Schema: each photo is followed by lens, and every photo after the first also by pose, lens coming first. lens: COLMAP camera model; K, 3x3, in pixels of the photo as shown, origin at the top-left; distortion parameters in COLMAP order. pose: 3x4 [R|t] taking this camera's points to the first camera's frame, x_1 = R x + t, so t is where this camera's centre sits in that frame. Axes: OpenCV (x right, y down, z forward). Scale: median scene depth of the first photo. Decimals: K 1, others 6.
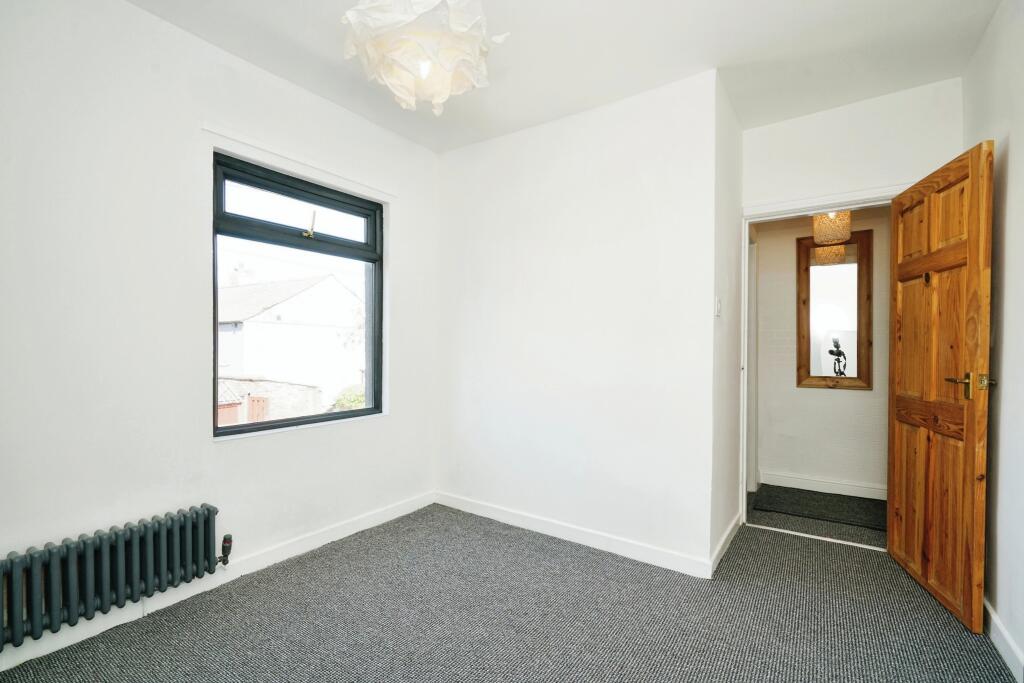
lens RADIAL K [[460.5, 0, 512.0], [0, 460.5, 341.5], [0, 0, 1]] dist [-0.001960, 0.000188]
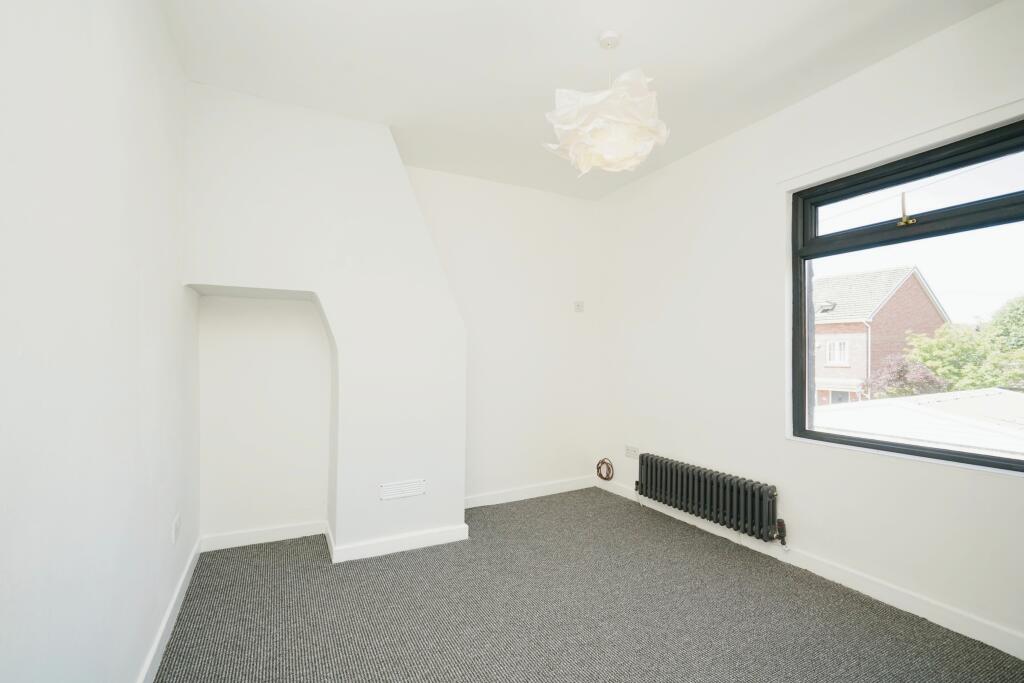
lens RADIAL K [[460.5, 0, 512.0], [0, 460.5, 341.5], [0, 0, 1]] dist [-0.001960, 0.000188]
pose [[-0.478965, -0.033907, -0.877179, 0.695253], [0.008359, 0.999032, -0.043181, 0.010429], [0.877794, -0.028015, -0.478218, 0.893044]]
